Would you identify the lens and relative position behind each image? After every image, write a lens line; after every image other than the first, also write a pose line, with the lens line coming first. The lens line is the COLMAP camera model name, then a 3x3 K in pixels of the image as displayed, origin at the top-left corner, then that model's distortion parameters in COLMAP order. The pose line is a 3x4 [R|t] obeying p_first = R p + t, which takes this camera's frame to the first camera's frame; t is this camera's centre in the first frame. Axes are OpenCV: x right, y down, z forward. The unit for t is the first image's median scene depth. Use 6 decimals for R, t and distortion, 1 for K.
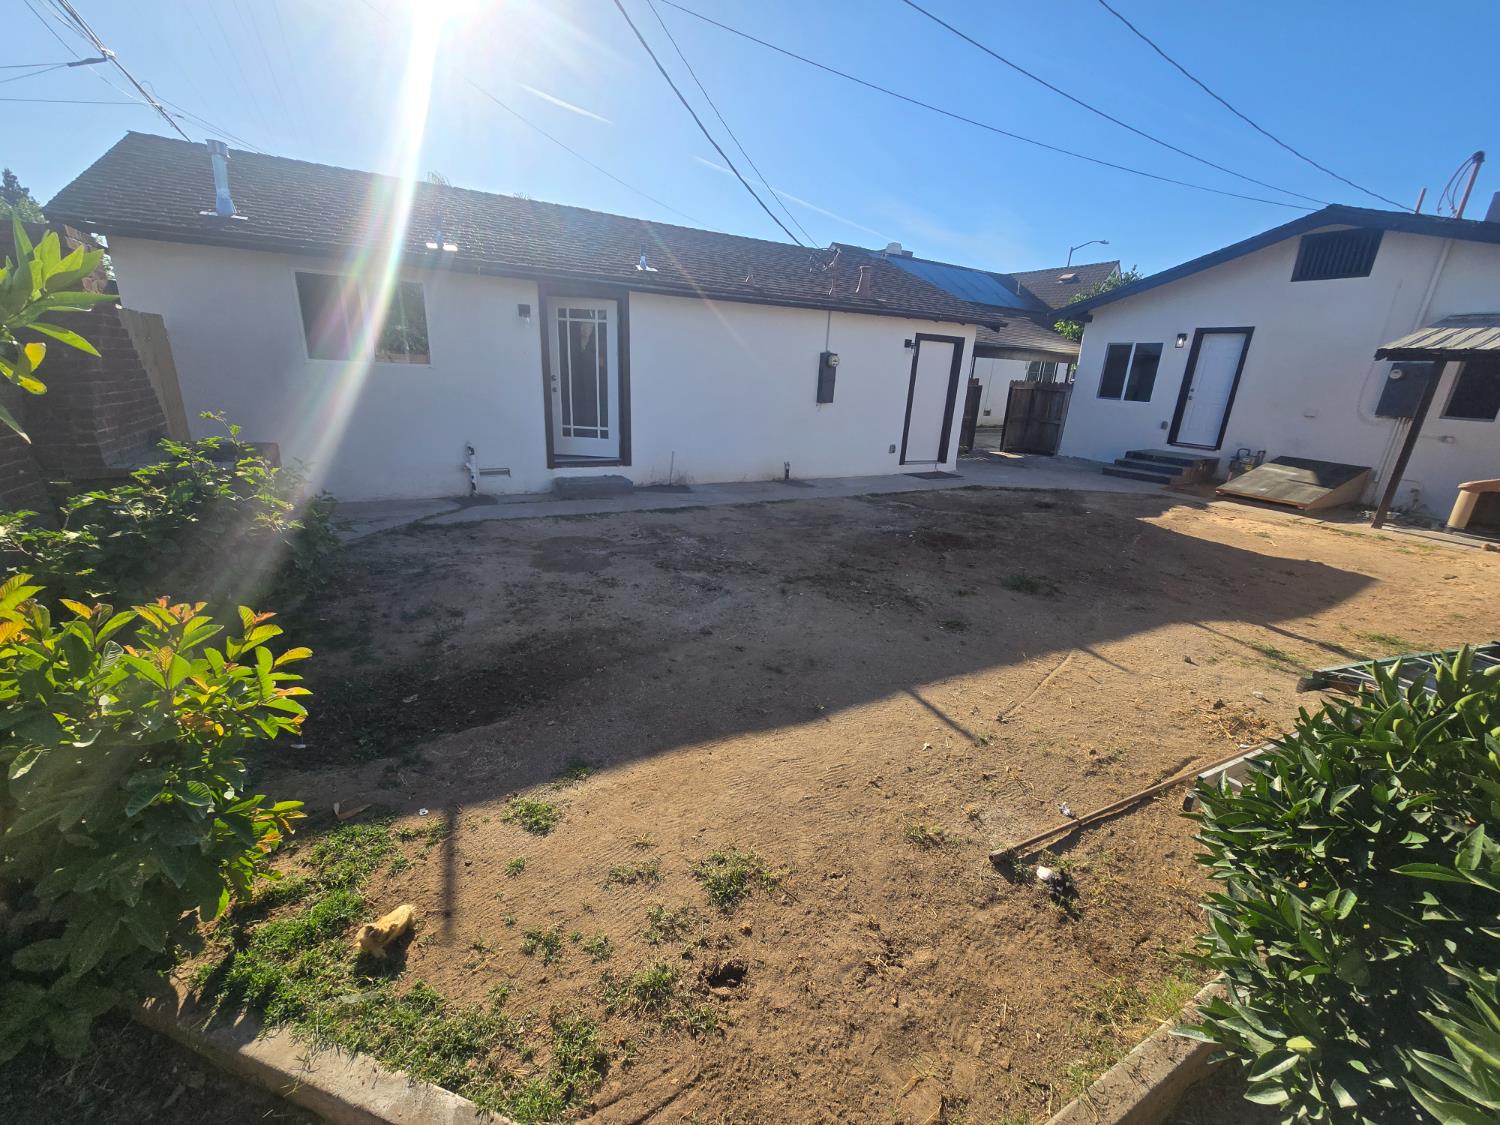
lens RADIAL K [[614.0, 0, 750.2], [0, 614.0, 565.2], [0, 0, 1]] dist [-0.009252, 0.002362]
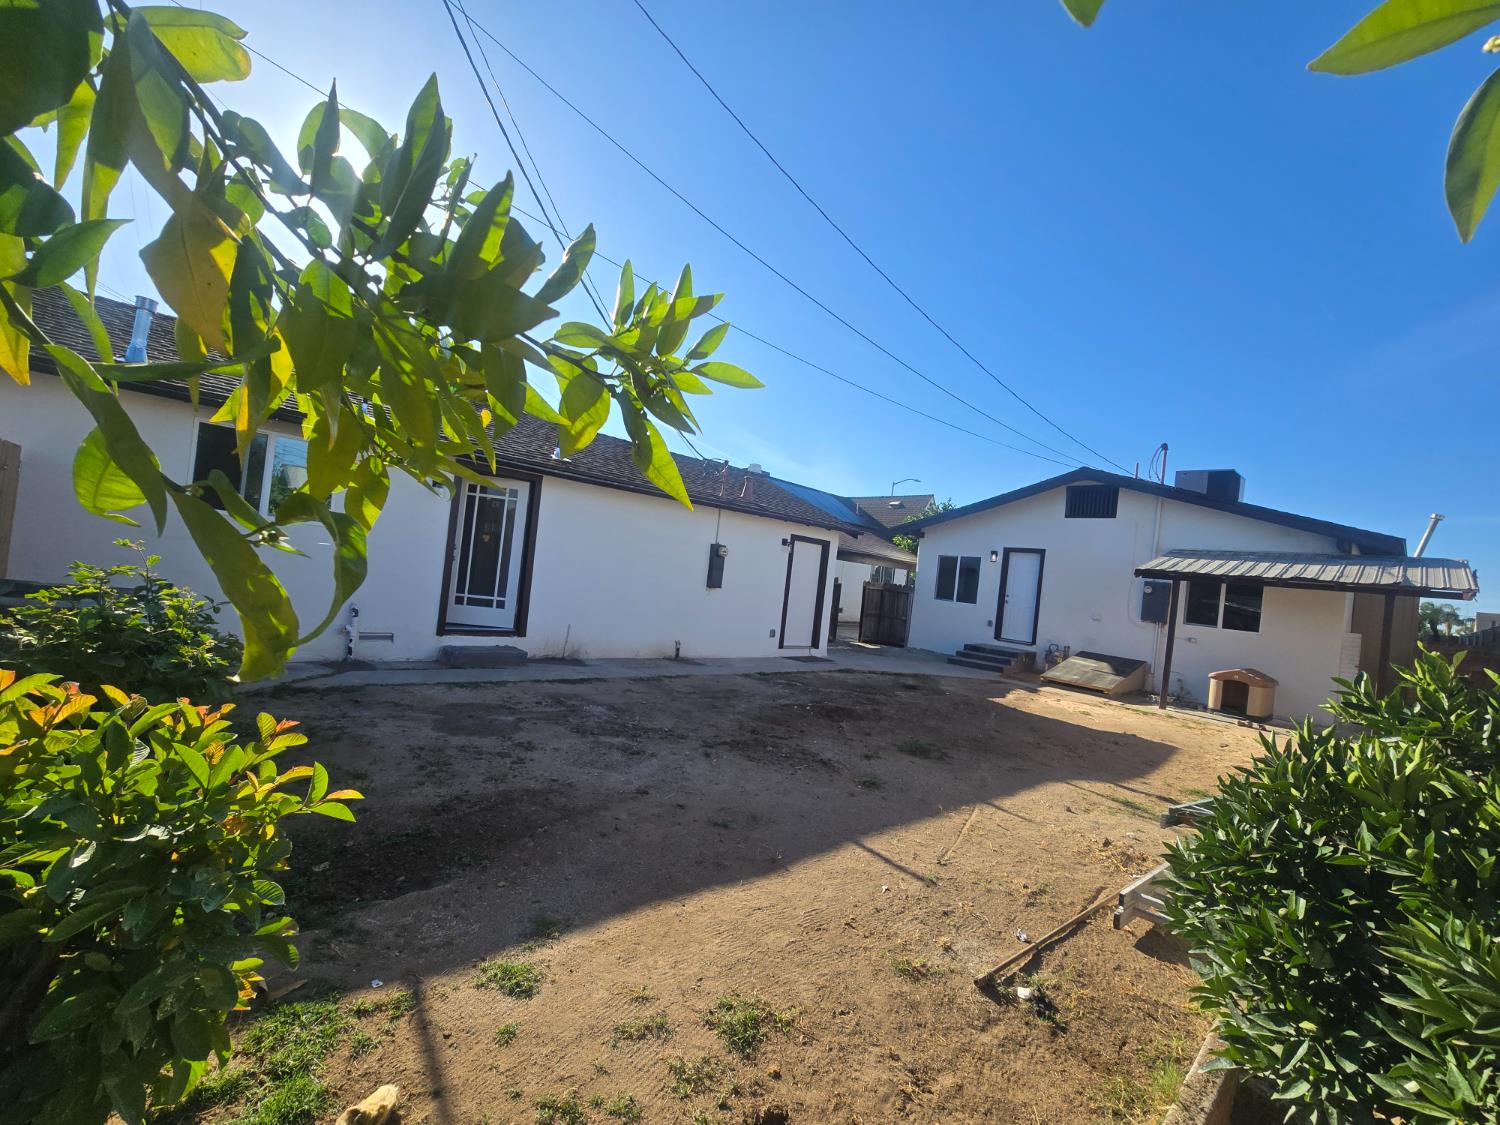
lens RADIAL K [[614.0, 0, 745.2], [0, 614.0, 565.6], [0, 0, 1]] dist [-0.009252, 0.002362]
pose [[0.972506, 0.063141, 0.224155, -0.144238], [0.009051, 0.951567, -0.307308, 0.062765], [-0.232703, 0.300887, 0.924833, -0.047247]]
